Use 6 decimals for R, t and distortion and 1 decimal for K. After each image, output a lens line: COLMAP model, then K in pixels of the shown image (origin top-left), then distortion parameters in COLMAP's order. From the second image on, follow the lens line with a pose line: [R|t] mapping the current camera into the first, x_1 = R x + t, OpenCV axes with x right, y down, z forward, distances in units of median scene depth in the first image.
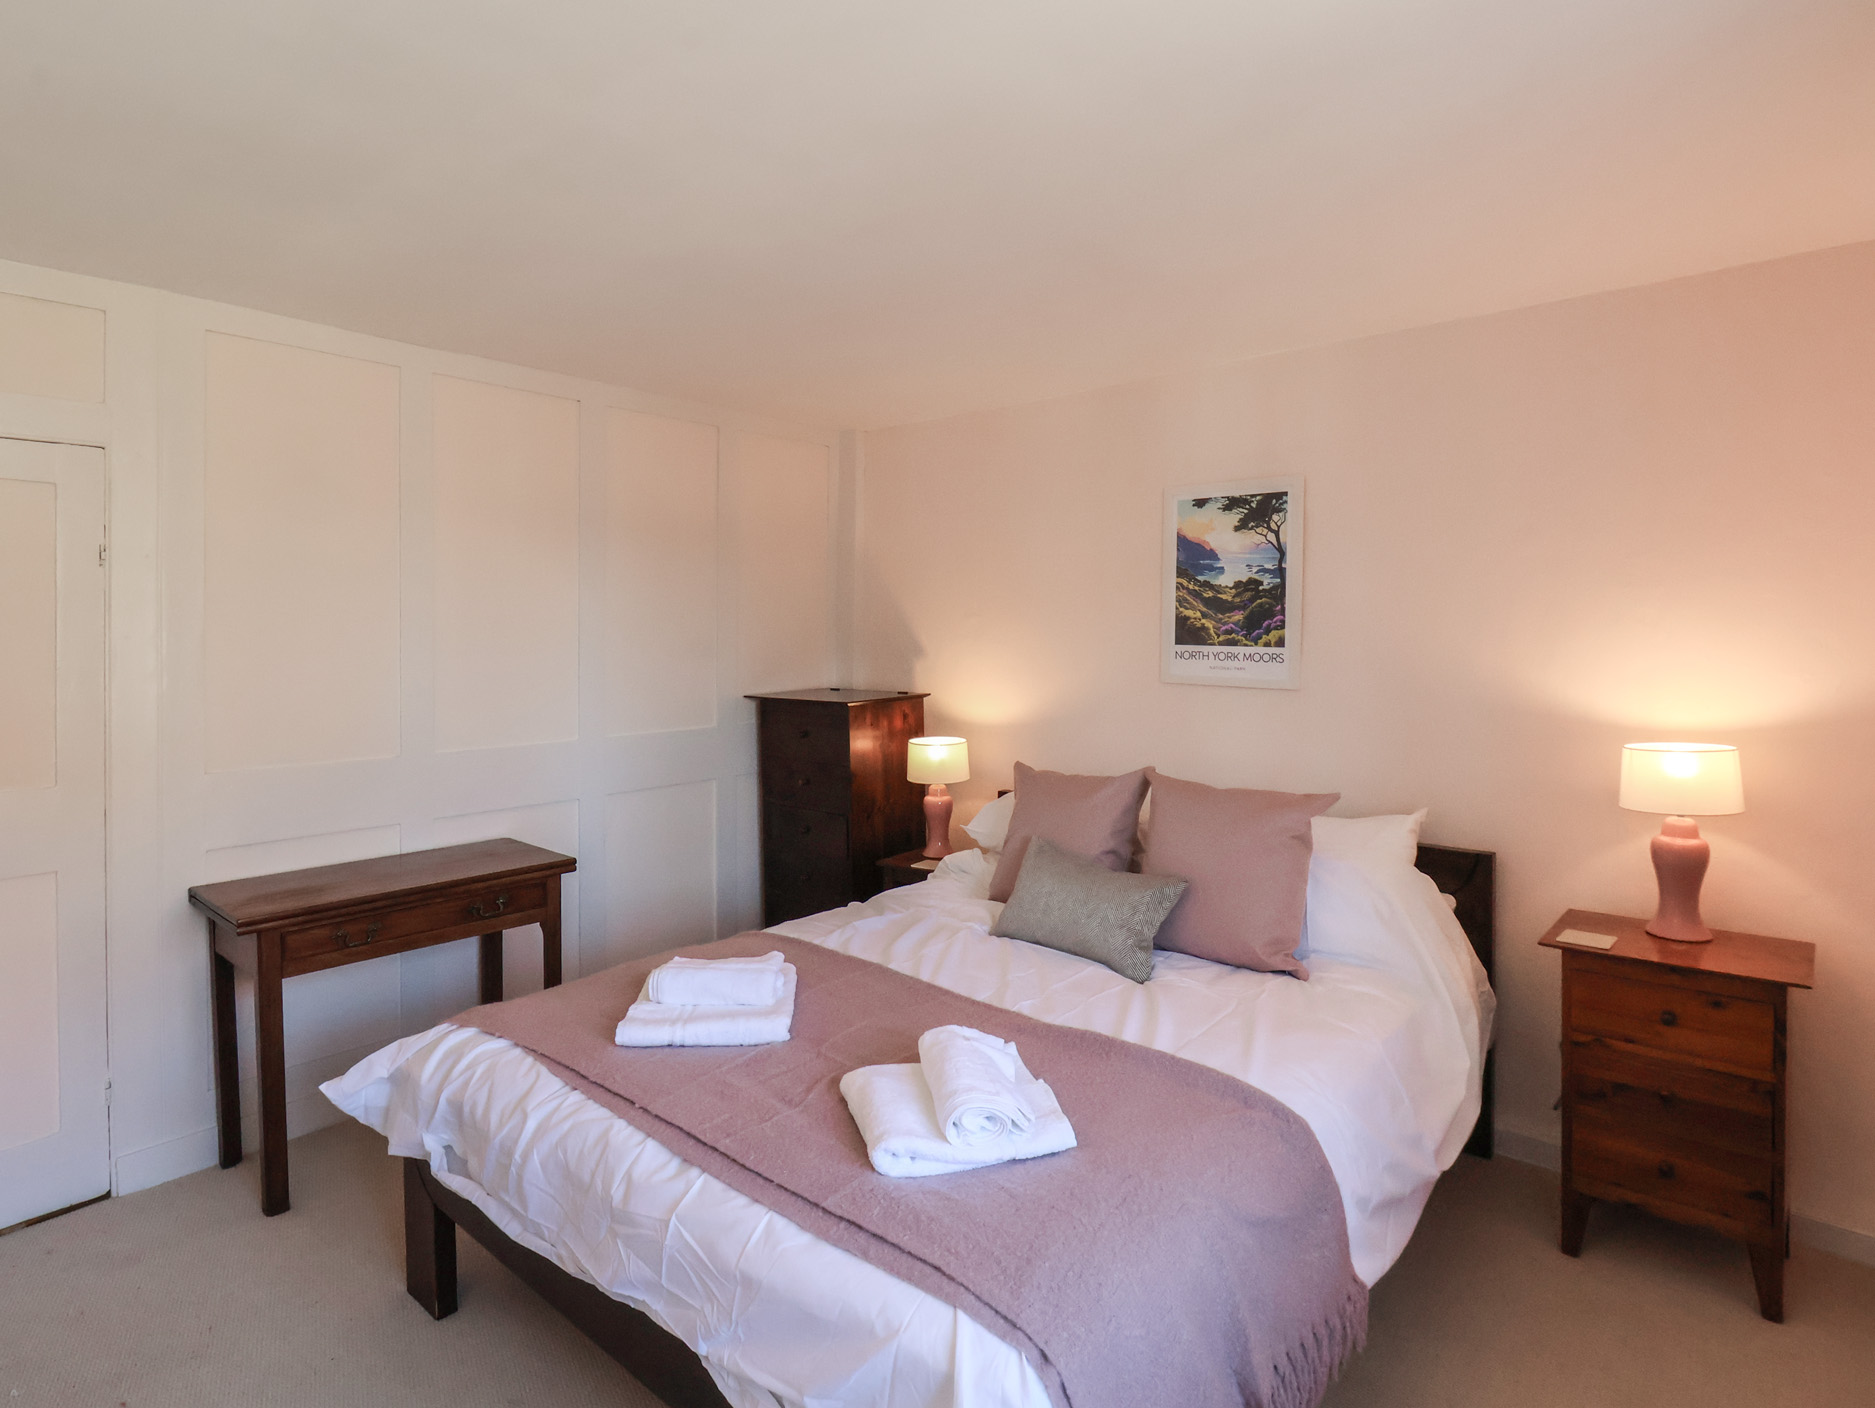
lens RADIAL K [[1010.6, 0, 938.6], [0, 1010.6, 715.8], [0, 0, 1]] dist [0.004105, -0.014139]
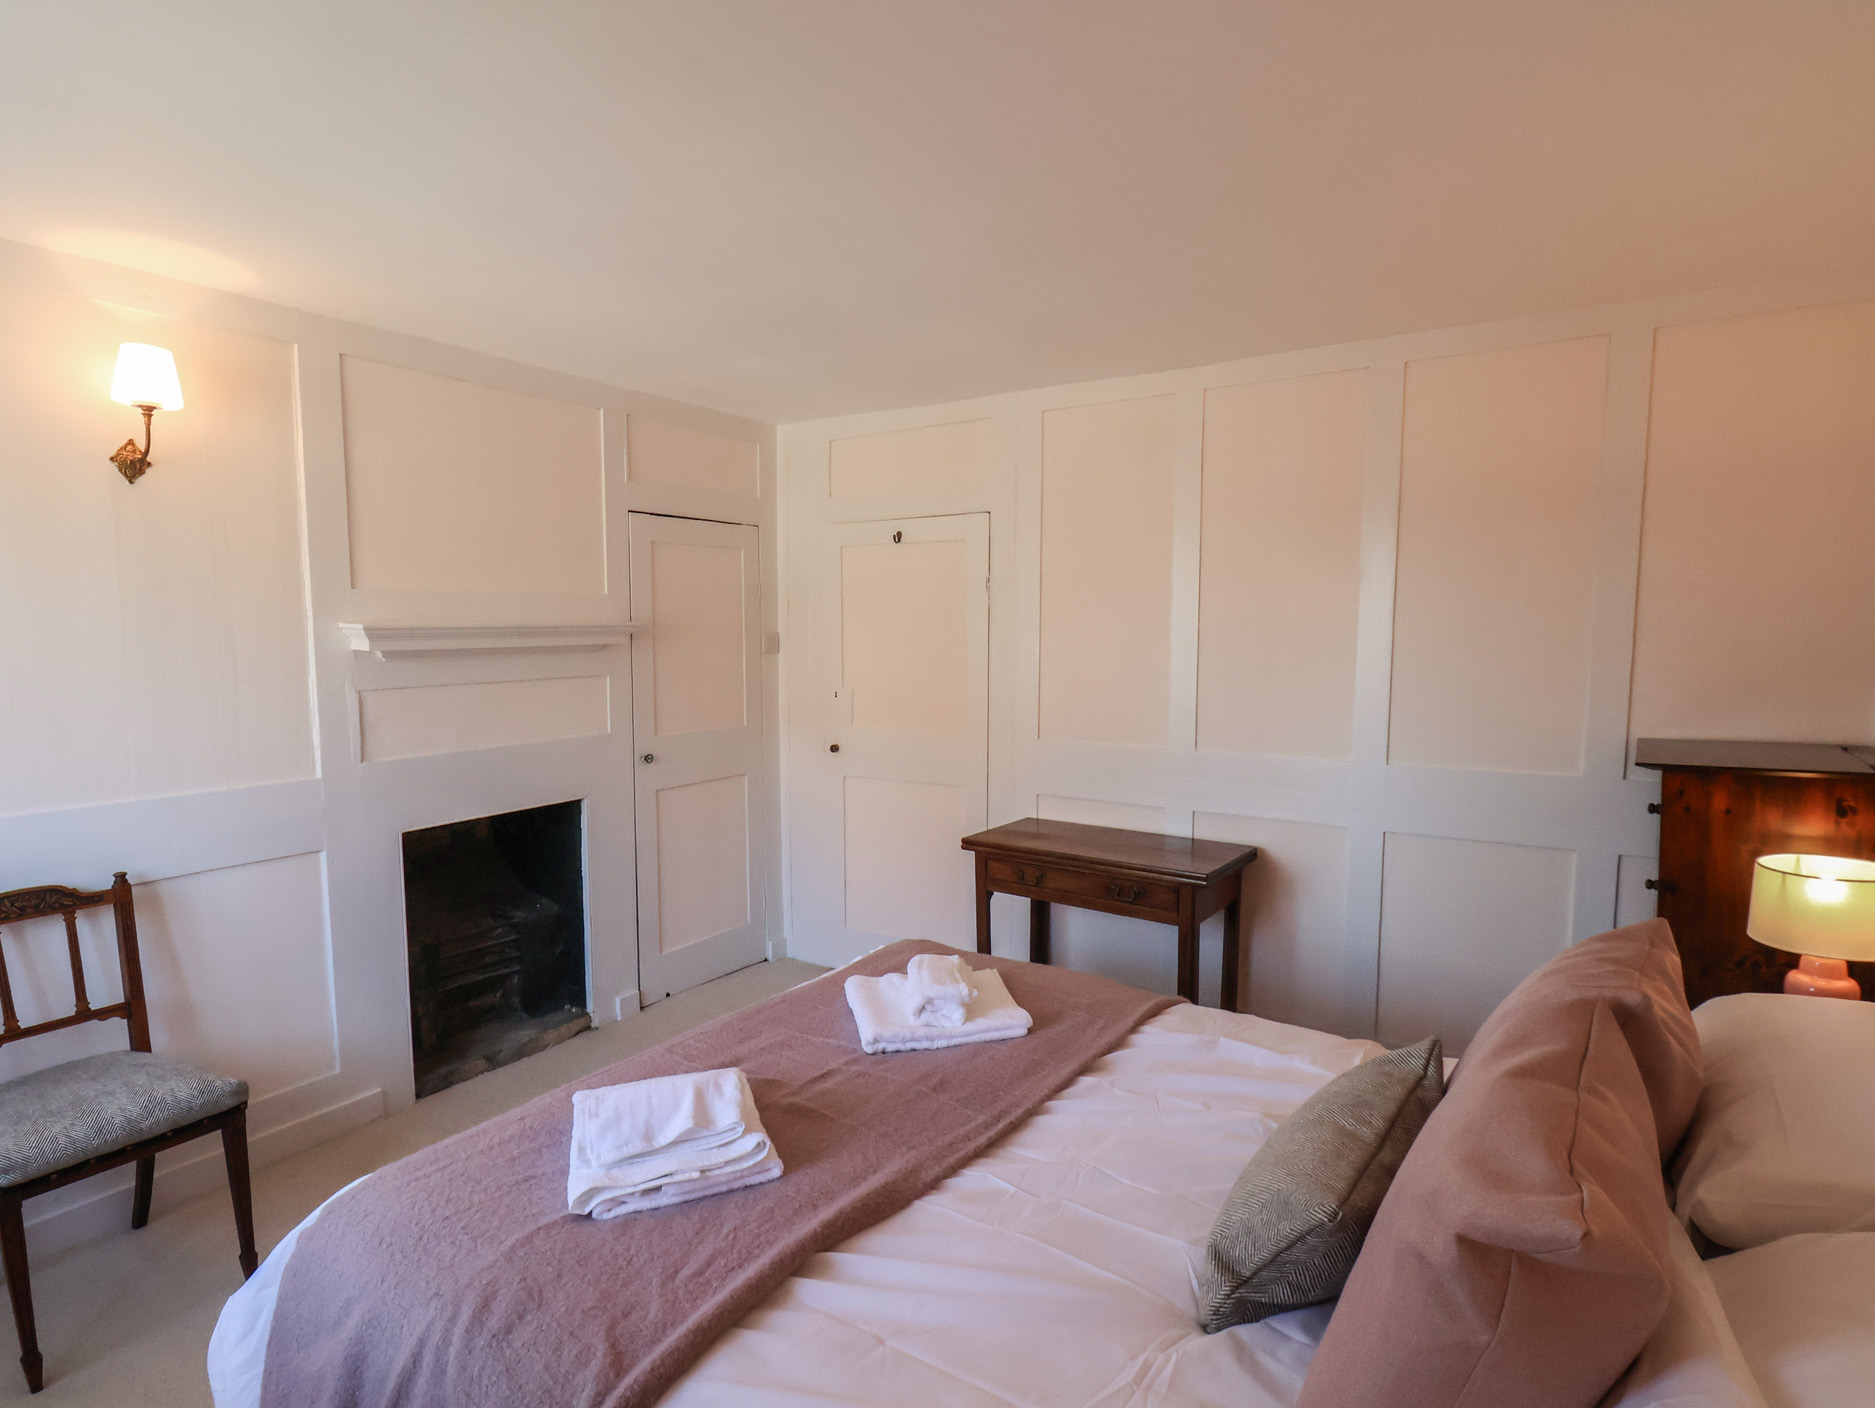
lens RADIAL K [[1010.6, 0, 938.6], [0, 1010.6, 715.8], [0, 0, 1]] dist [0.004105, -0.014139]
pose [[0.093974, 0.091548, -0.991357, 0.445047], [-0.086339, 0.992761, 0.083493, -0.052447], [0.991824, 0.077747, 0.101198, 0.532914]]
